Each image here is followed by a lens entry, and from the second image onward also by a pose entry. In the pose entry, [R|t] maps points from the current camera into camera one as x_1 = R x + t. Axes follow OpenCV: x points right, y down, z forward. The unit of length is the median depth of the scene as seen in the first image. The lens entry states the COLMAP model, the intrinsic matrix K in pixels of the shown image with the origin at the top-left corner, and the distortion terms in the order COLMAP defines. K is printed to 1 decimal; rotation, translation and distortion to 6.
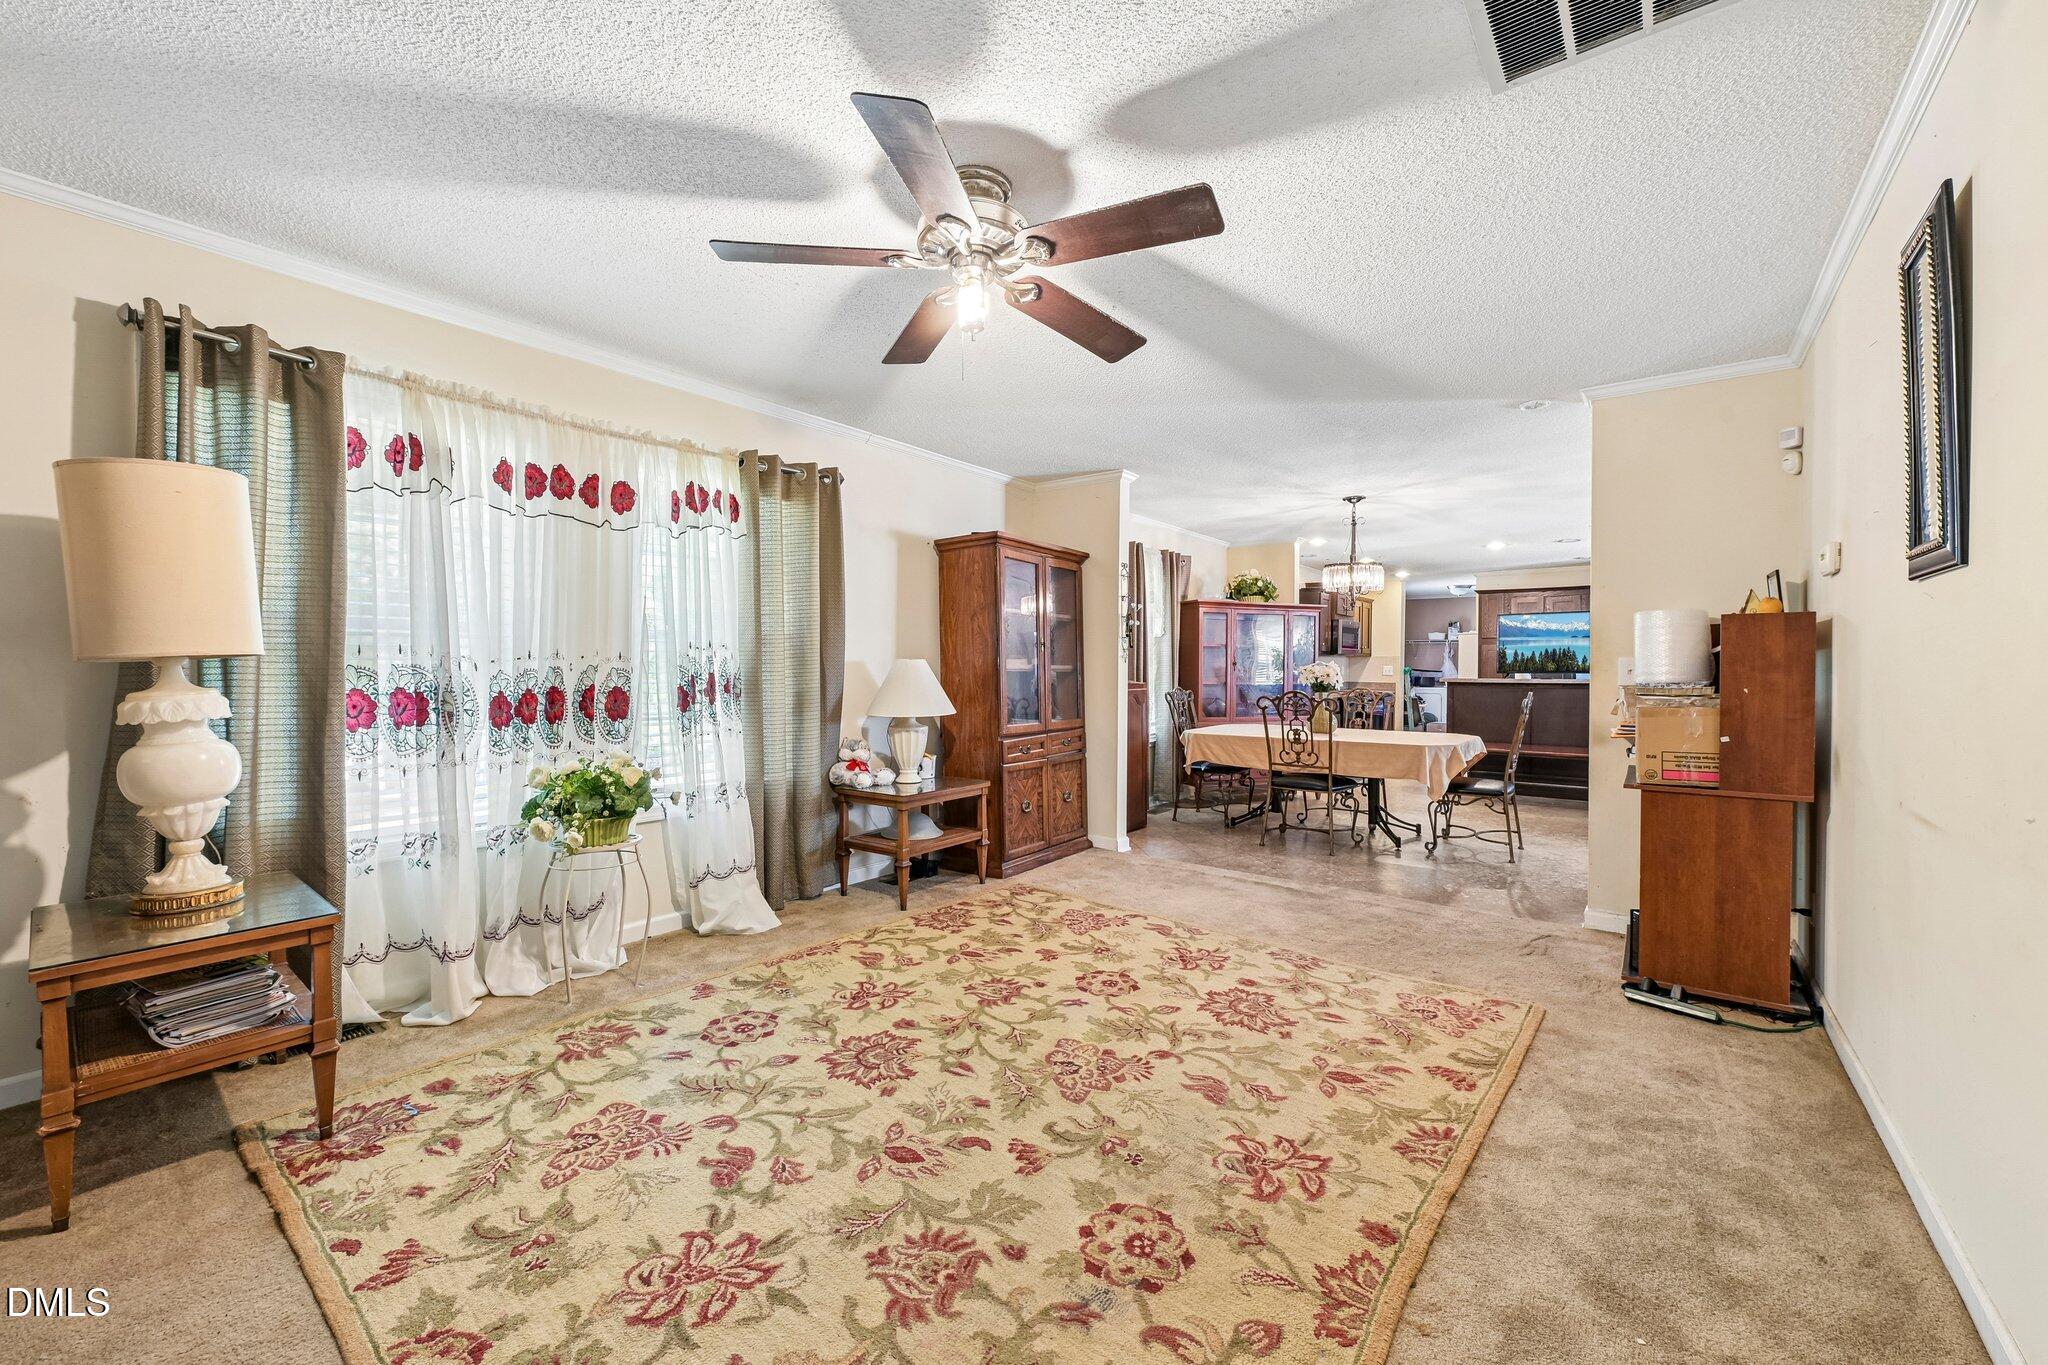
lens RADIAL K [[797.4, 0, 1024.0], [0, 797.4, 682.5], [0, 0, 1]] dist [-0.001316, -0.000601]
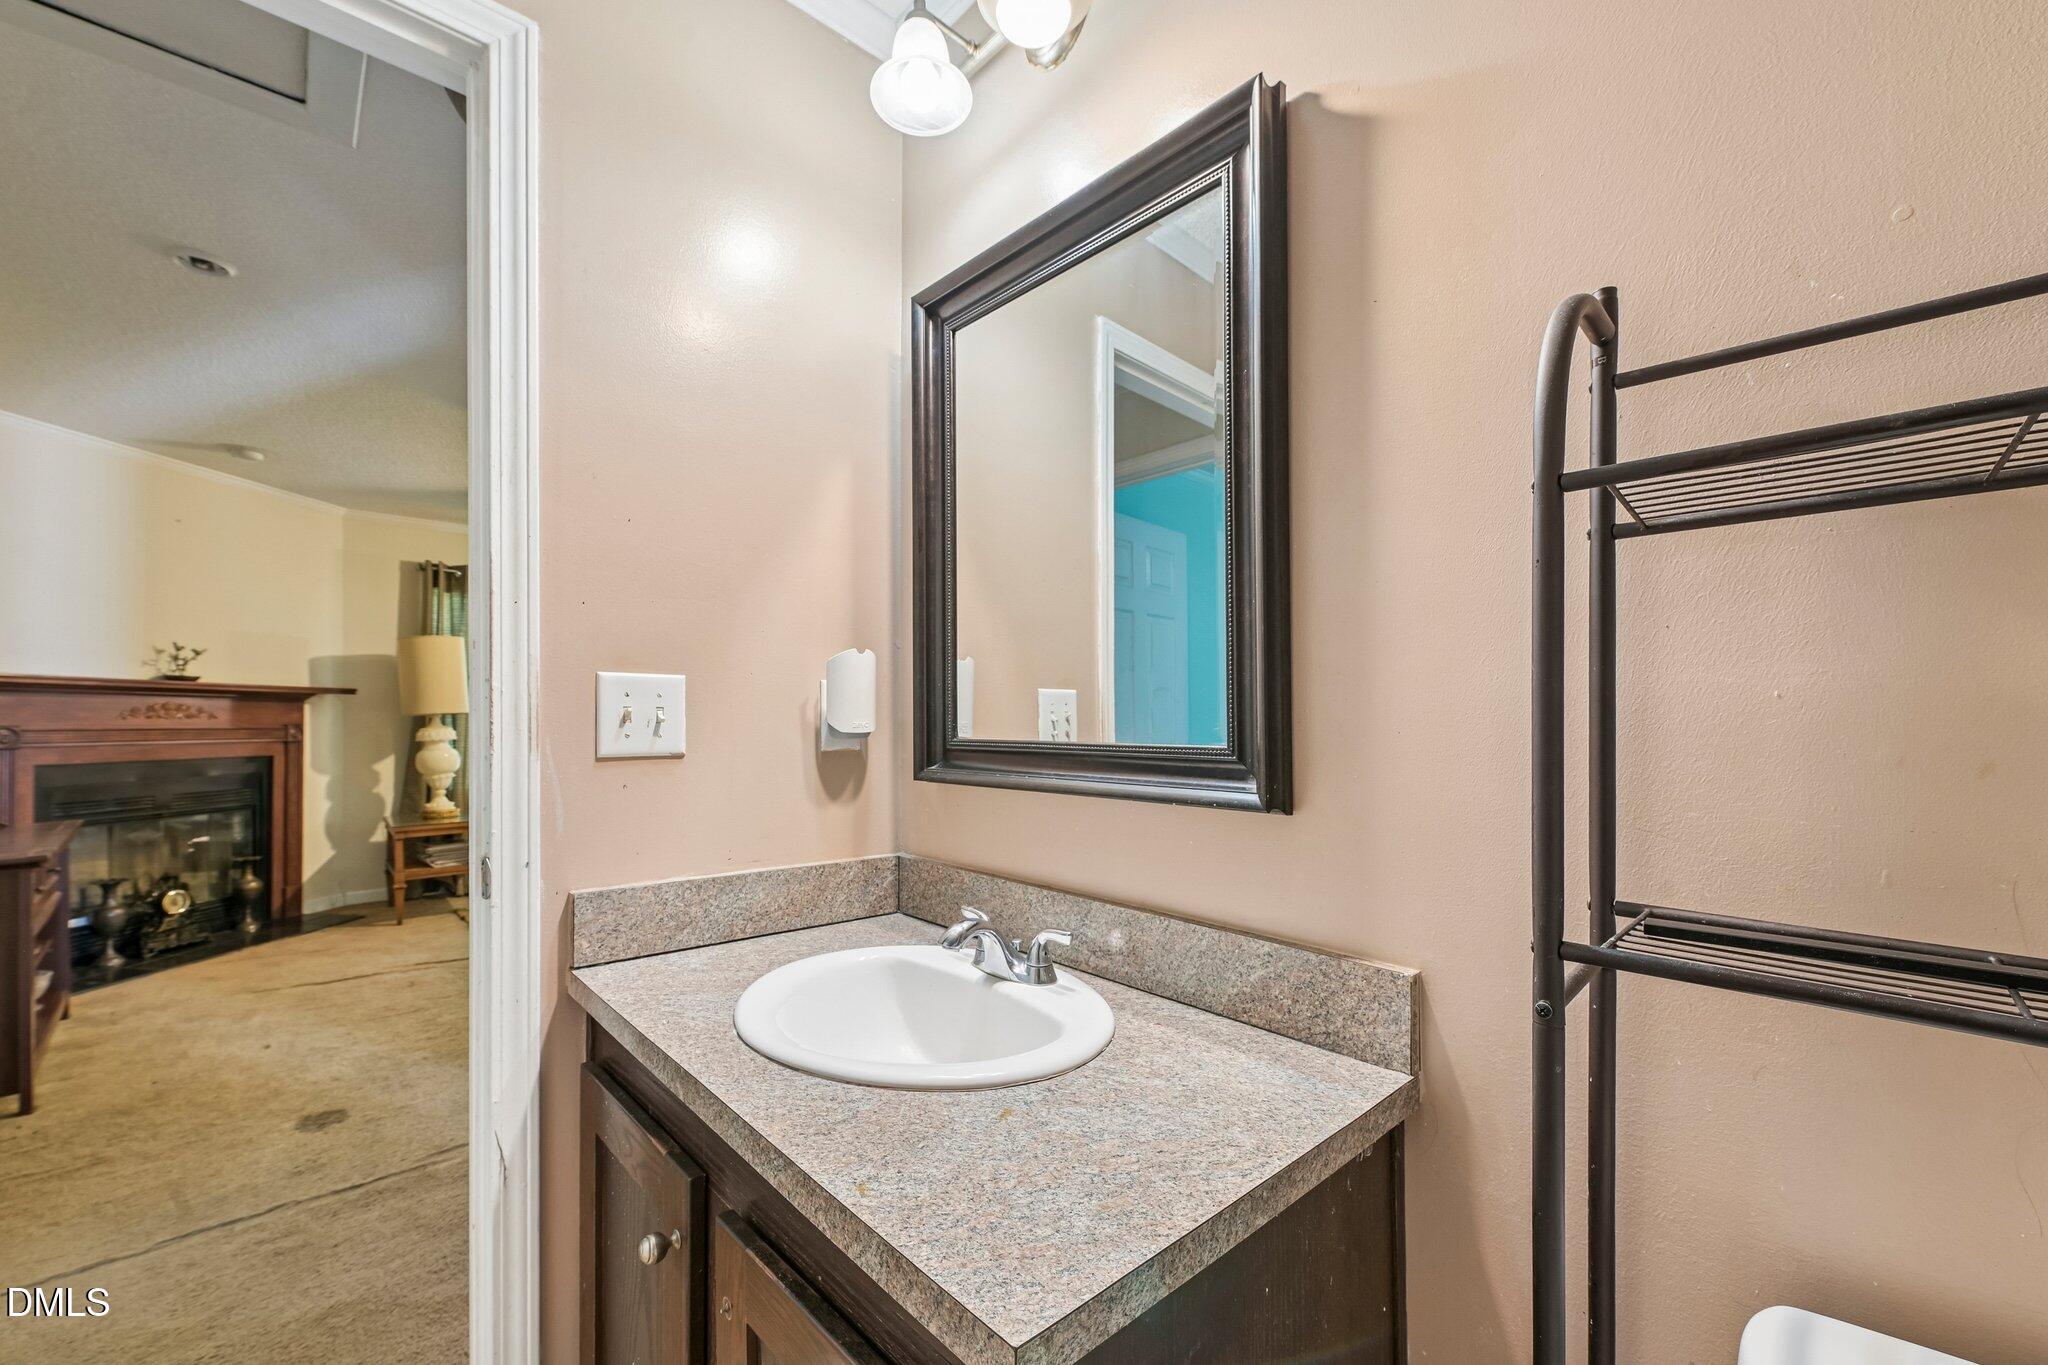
lens RADIAL K [[828.2, 0, 1025.5], [0, 828.2, 720.4], [0, 0, 1]] dist [-0.001467, -0.000306]
pose [[0.986634, 0.003911, -0.162903, 0.874467], [-0.006470, 0.999864, -0.015178, 0.012306], [0.162822, 0.016029, 0.986525, -0.938724]]
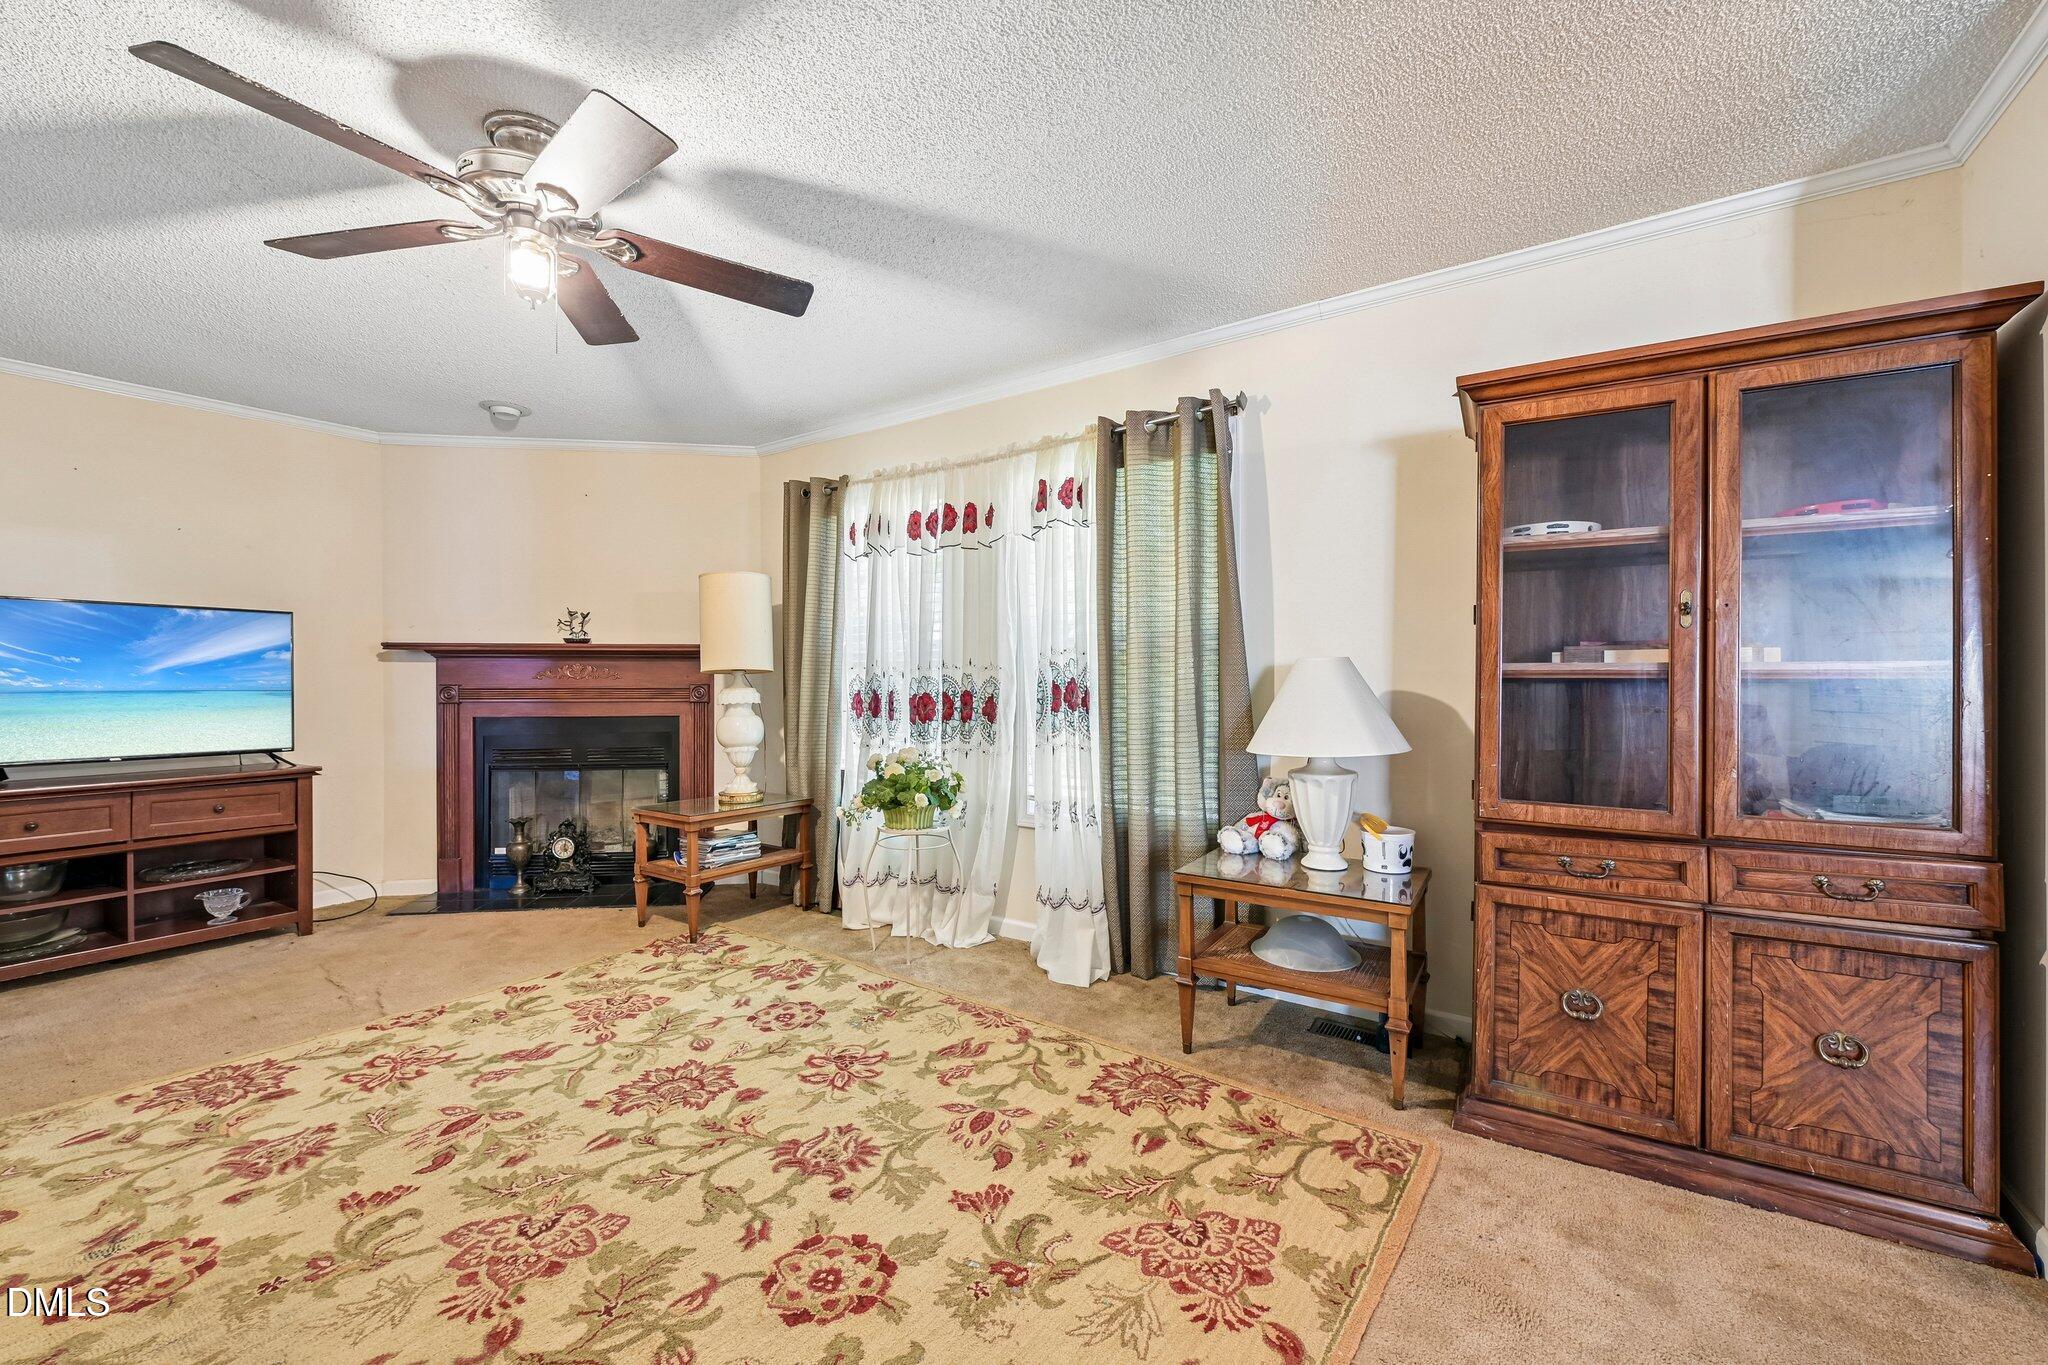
lens RADIAL K [[797.4, 0, 1024.0], [0, 797.4, 682.5], [0, 0, 1]] dist [-0.001316, -0.000601]
pose [[0.066379, 0.007650, -0.997765, 0.723289], [-0.013053, 0.999892, 0.006798, -0.021812], [0.997709, 0.012572, 0.066472, 1.243426]]
